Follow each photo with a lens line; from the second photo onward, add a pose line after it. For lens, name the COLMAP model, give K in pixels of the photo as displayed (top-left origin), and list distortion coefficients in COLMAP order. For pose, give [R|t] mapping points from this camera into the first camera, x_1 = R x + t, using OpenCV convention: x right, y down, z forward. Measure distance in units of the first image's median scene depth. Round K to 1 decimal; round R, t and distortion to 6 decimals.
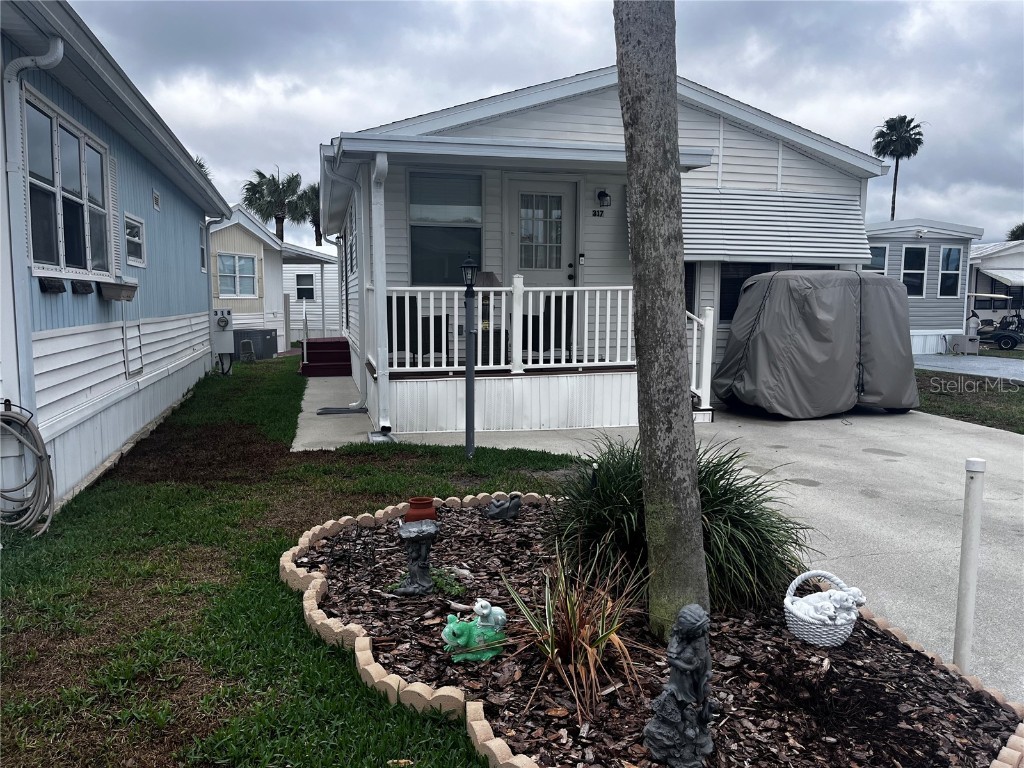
lens RADIAL K [[829.9, 0, 539.7], [0, 829.9, 381.8], [0, 0, 1]] dist [0.087357, -0.160571]
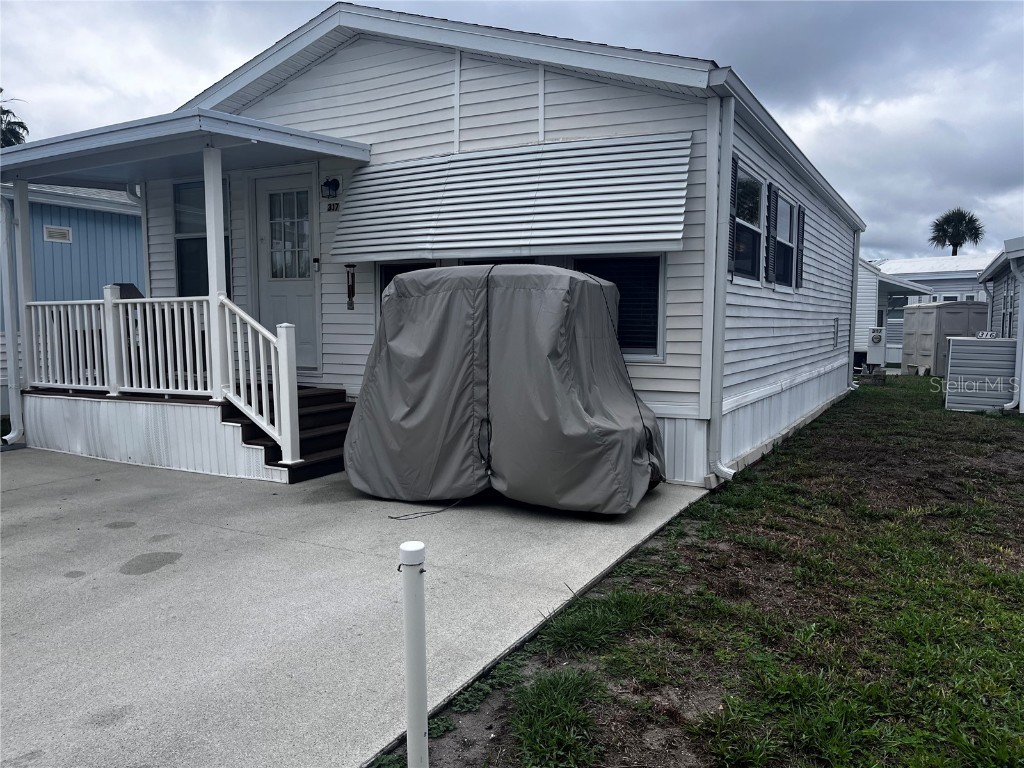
lens RADIAL K [[778.9, 0, 512.0], [0, 778.9, 384.0], [0, 0, 1]] dist [0.075473, -0.116463]
pose [[0.714808, 0.056372, -0.697045, 0.803273], [-0.067780, 0.997638, 0.011173, -0.056993], [0.696028, 0.039259, 0.716940, 0.641657]]
